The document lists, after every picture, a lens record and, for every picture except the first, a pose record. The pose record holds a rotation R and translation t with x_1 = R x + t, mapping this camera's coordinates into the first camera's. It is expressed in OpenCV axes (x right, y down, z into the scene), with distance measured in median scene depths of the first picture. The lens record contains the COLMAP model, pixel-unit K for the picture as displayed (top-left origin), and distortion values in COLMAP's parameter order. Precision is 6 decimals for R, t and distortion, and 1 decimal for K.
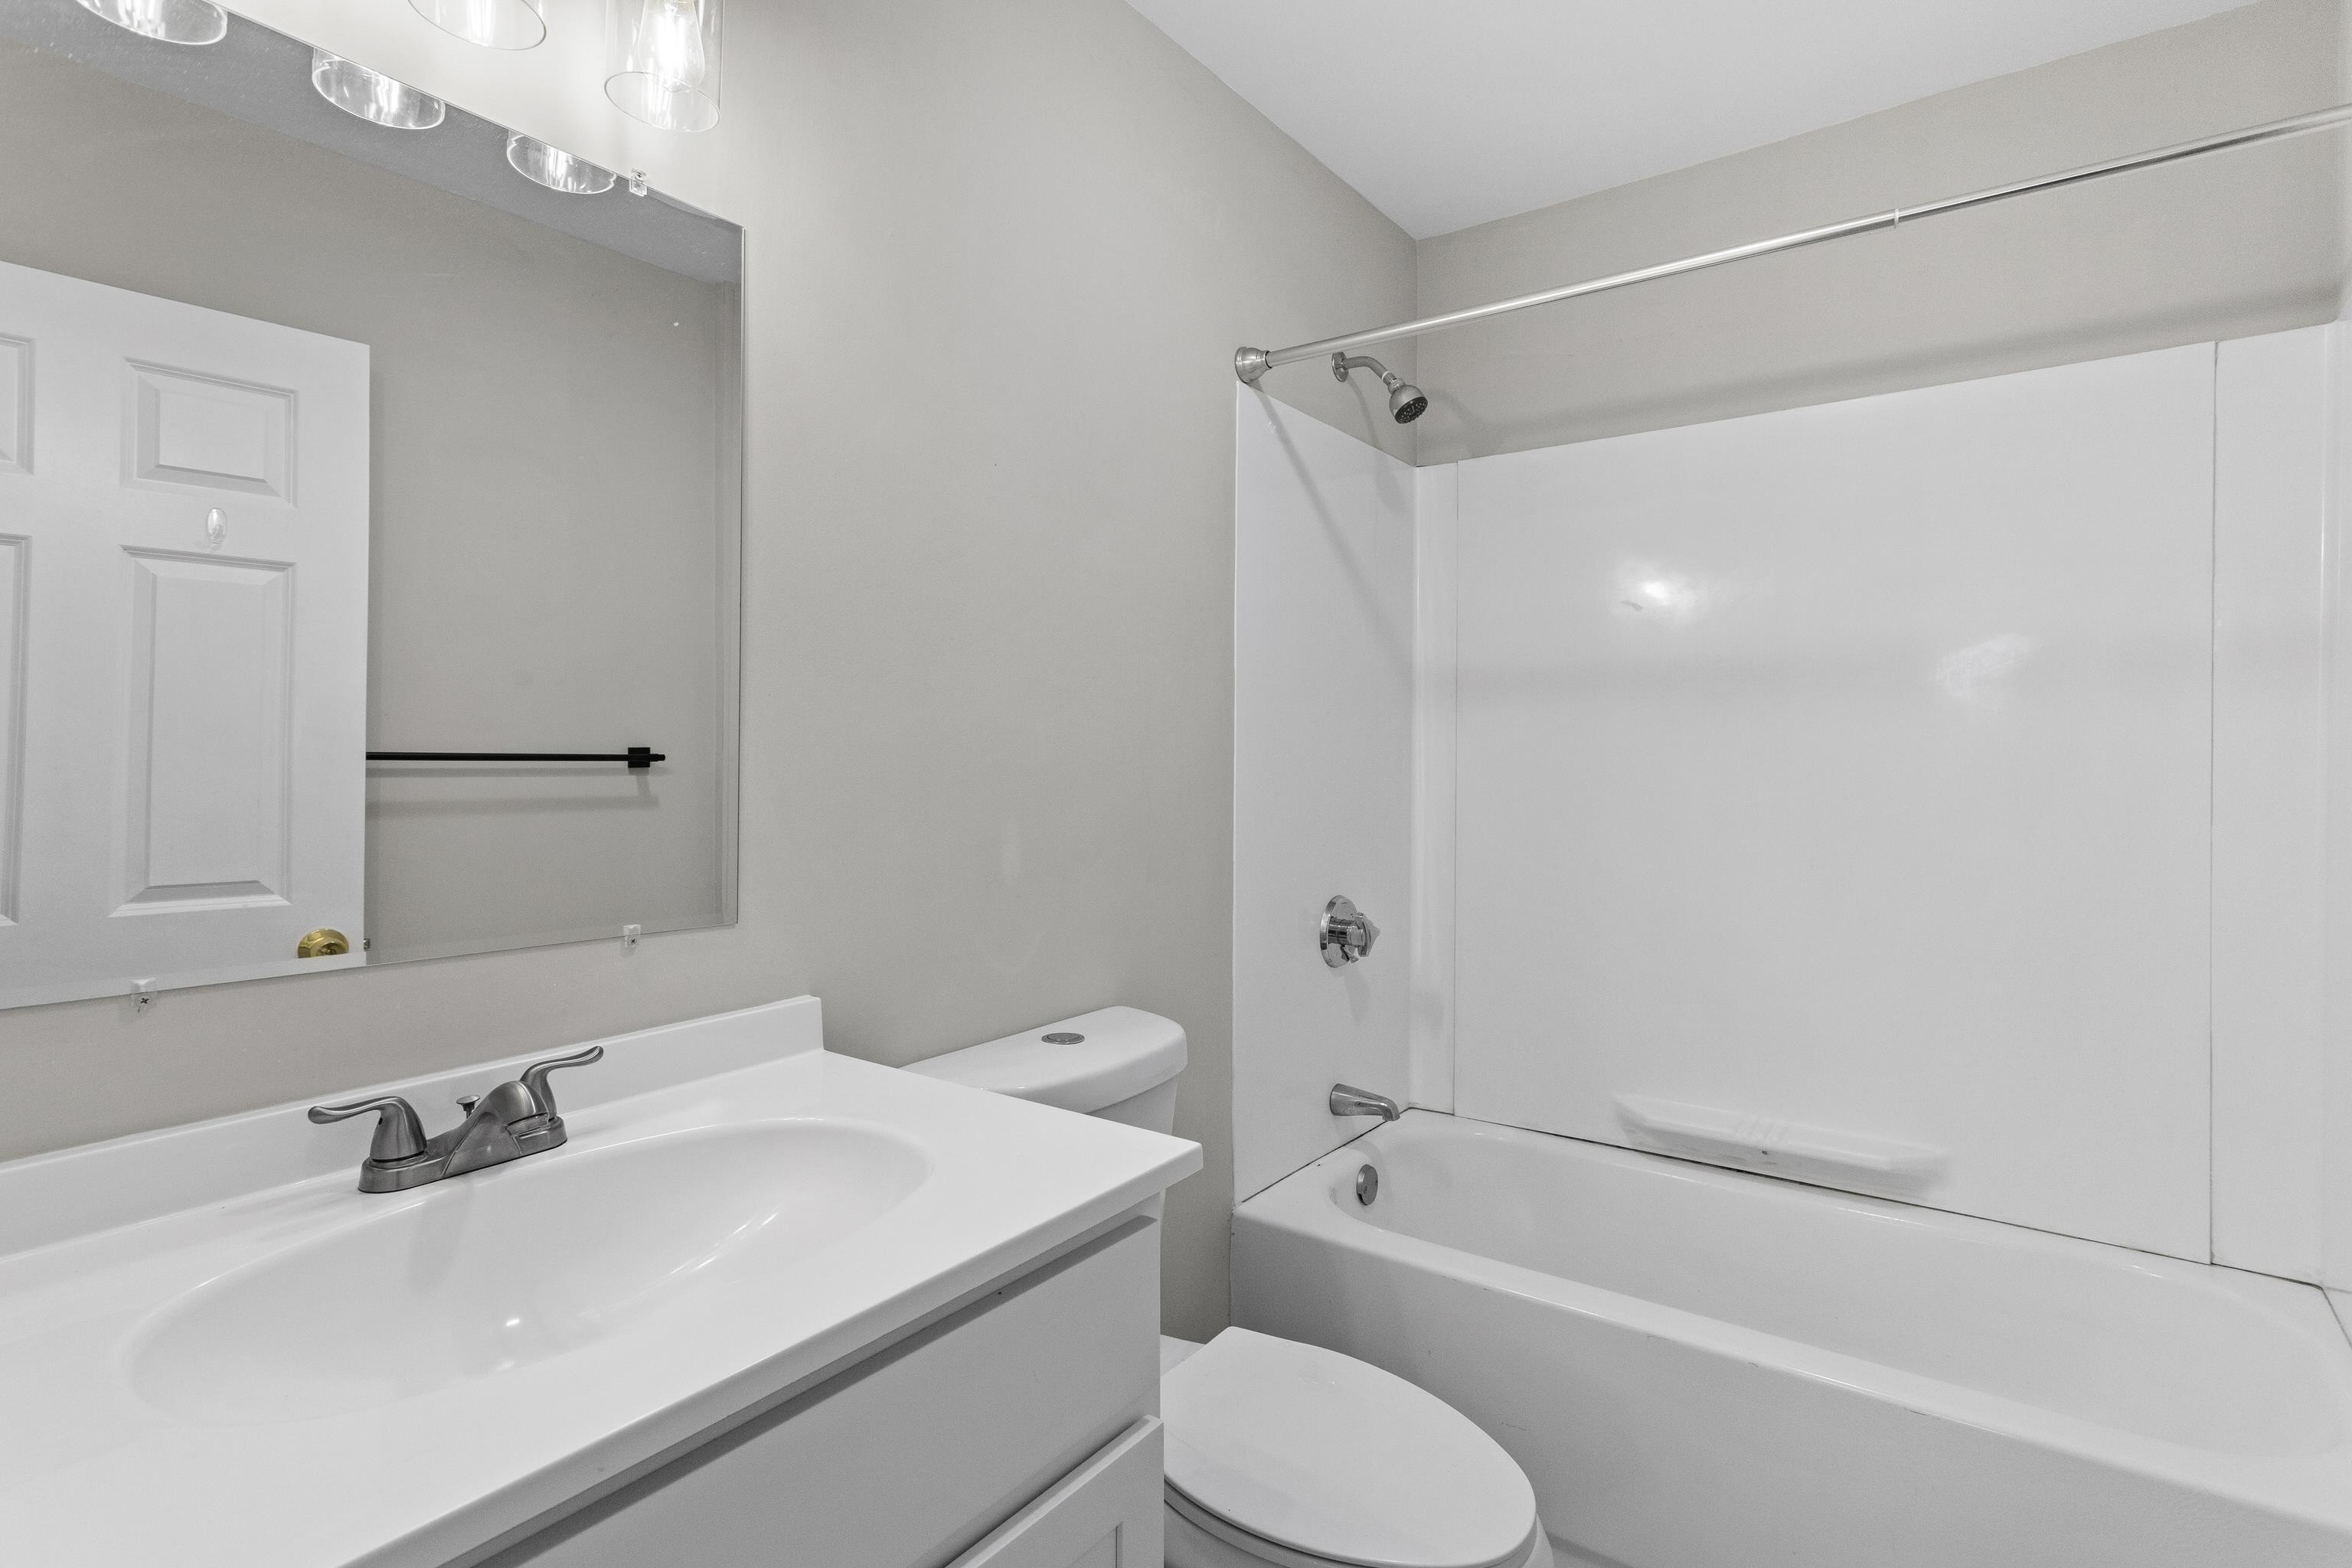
lens RADIAL K [[1164.0, 0, 1176.8], [0, 1164.0, 748.7], [0, 0, 1]] dist [-0.001233, 0.006950]
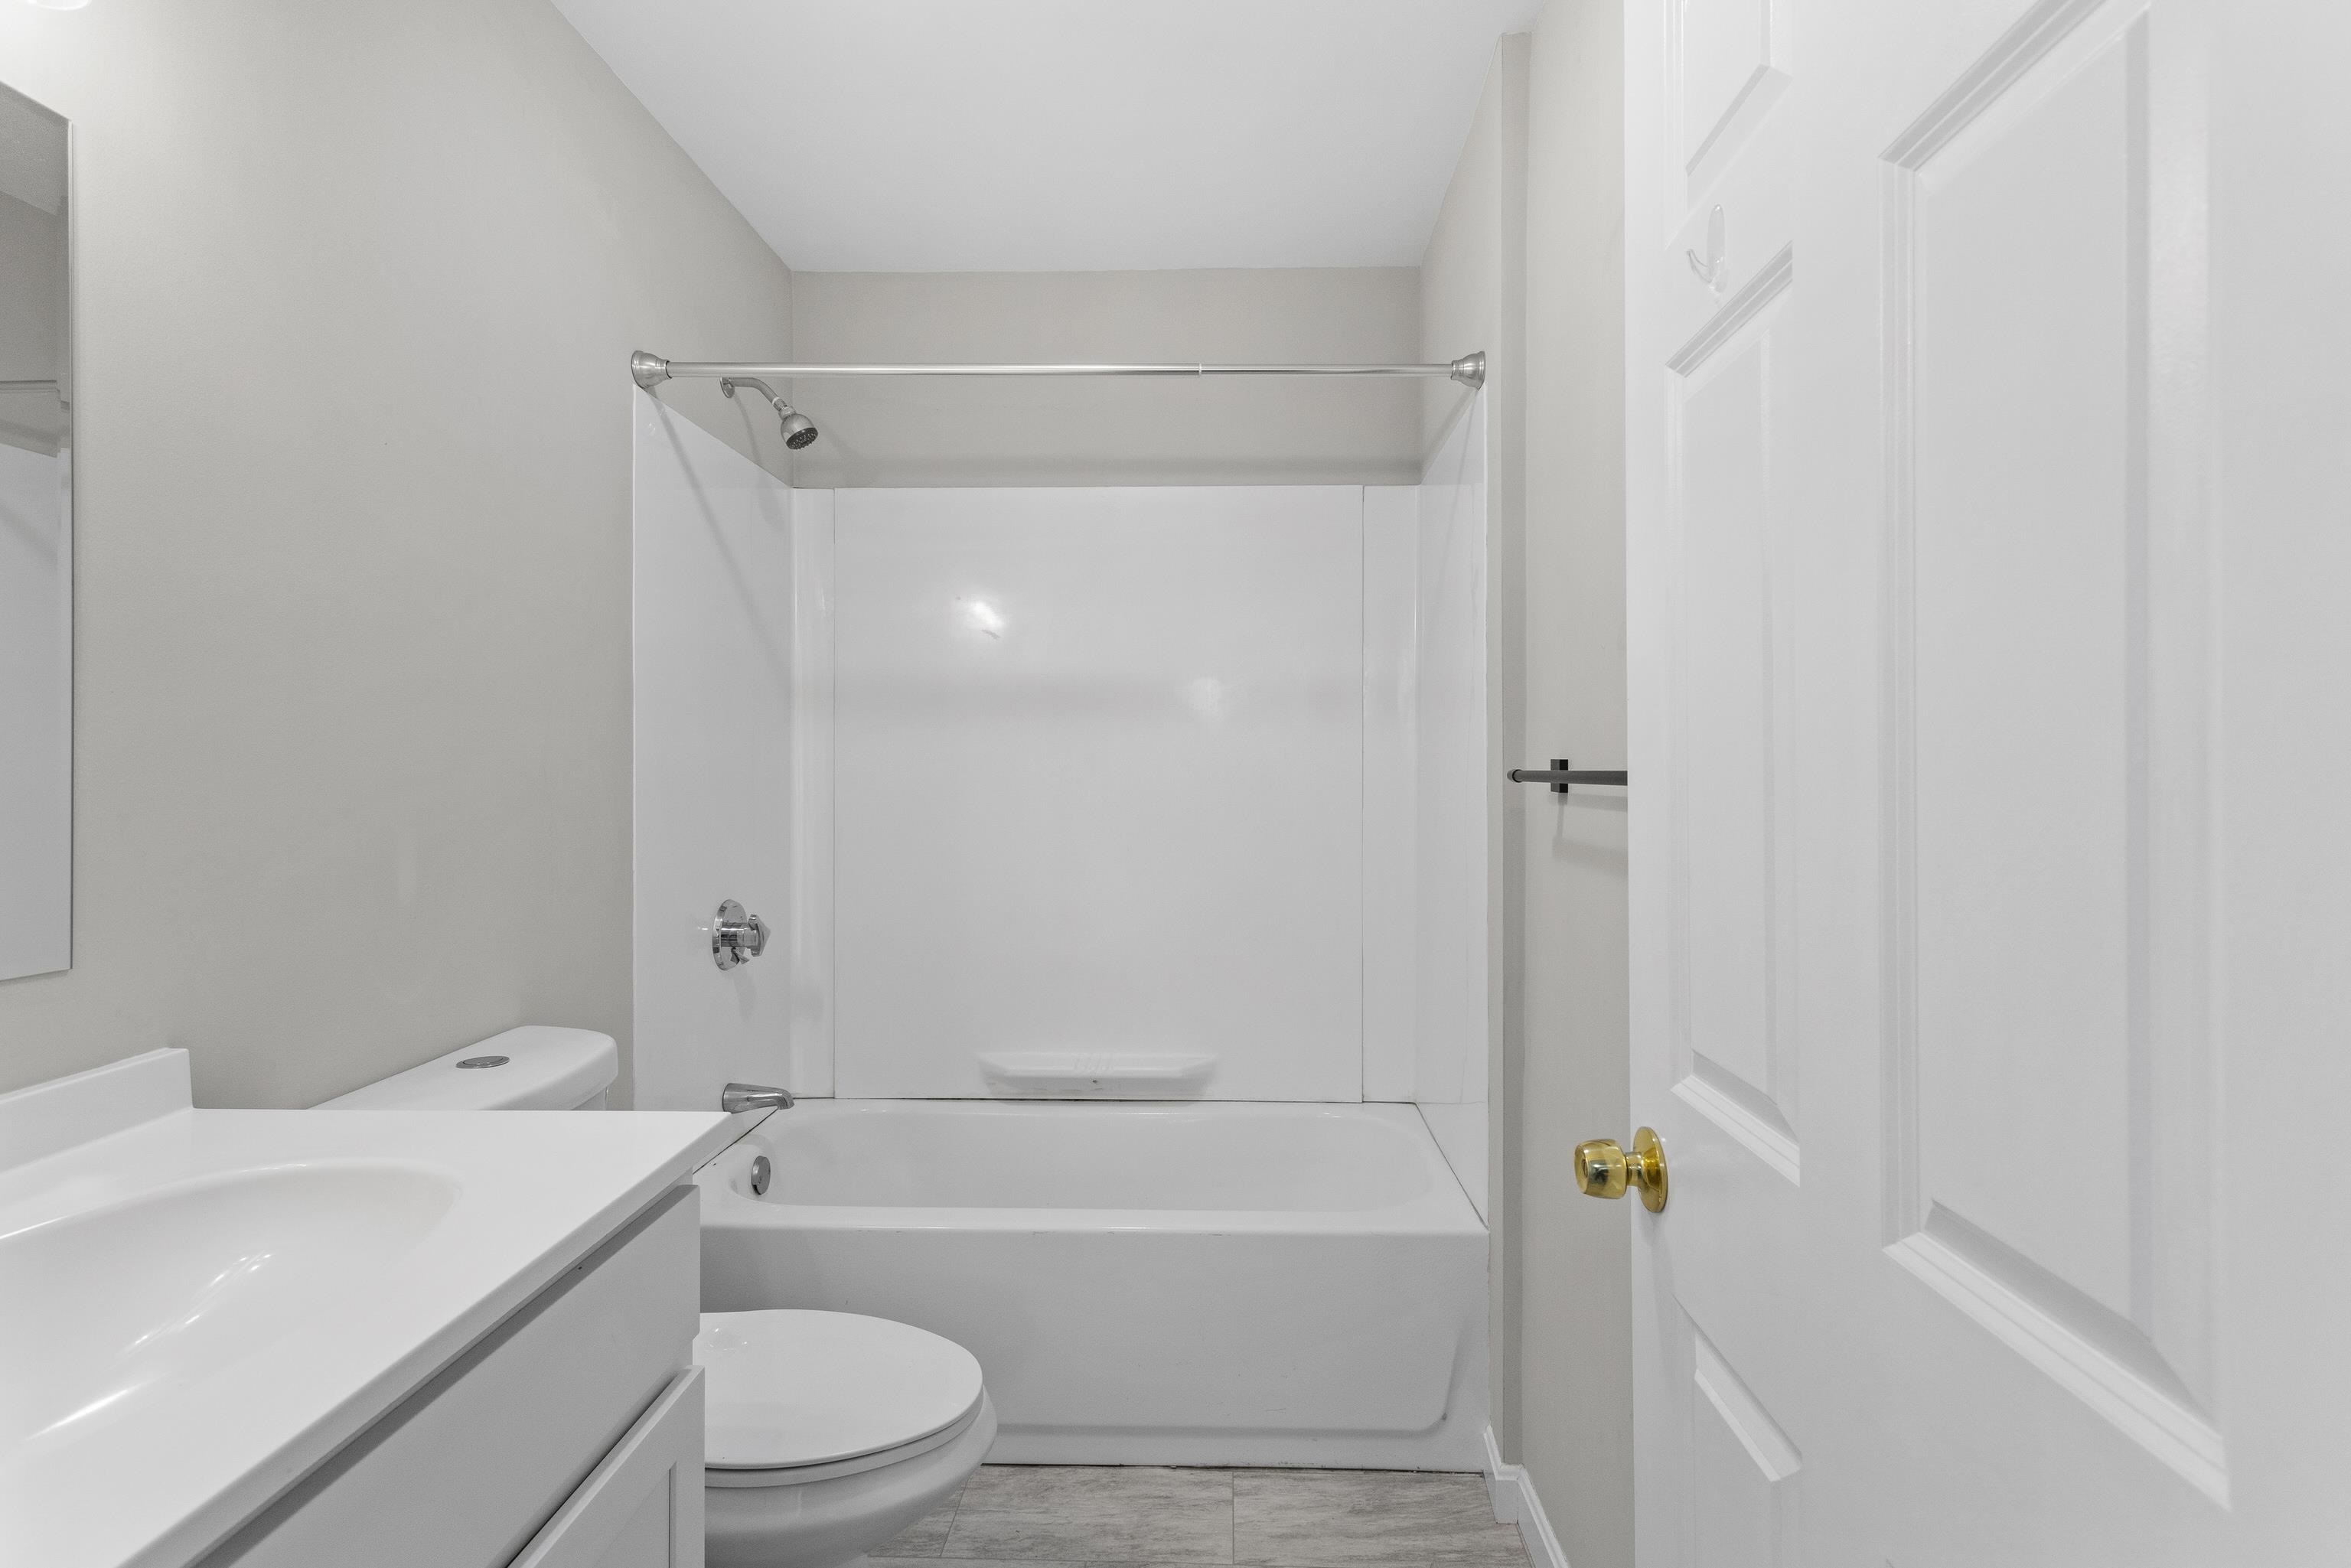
lens RADIAL K [[1151.5, 0, 1192.5], [0, 1151.5, 739.6], [0, 0, 1]] dist [0.010204, 0.000363]
pose [[0.821453, 0.010399, 0.570182, -0.111628], [-0.002431, 0.999889, -0.014733, -0.000628], [-0.570271, 0.010716, 0.821387, -0.072419]]
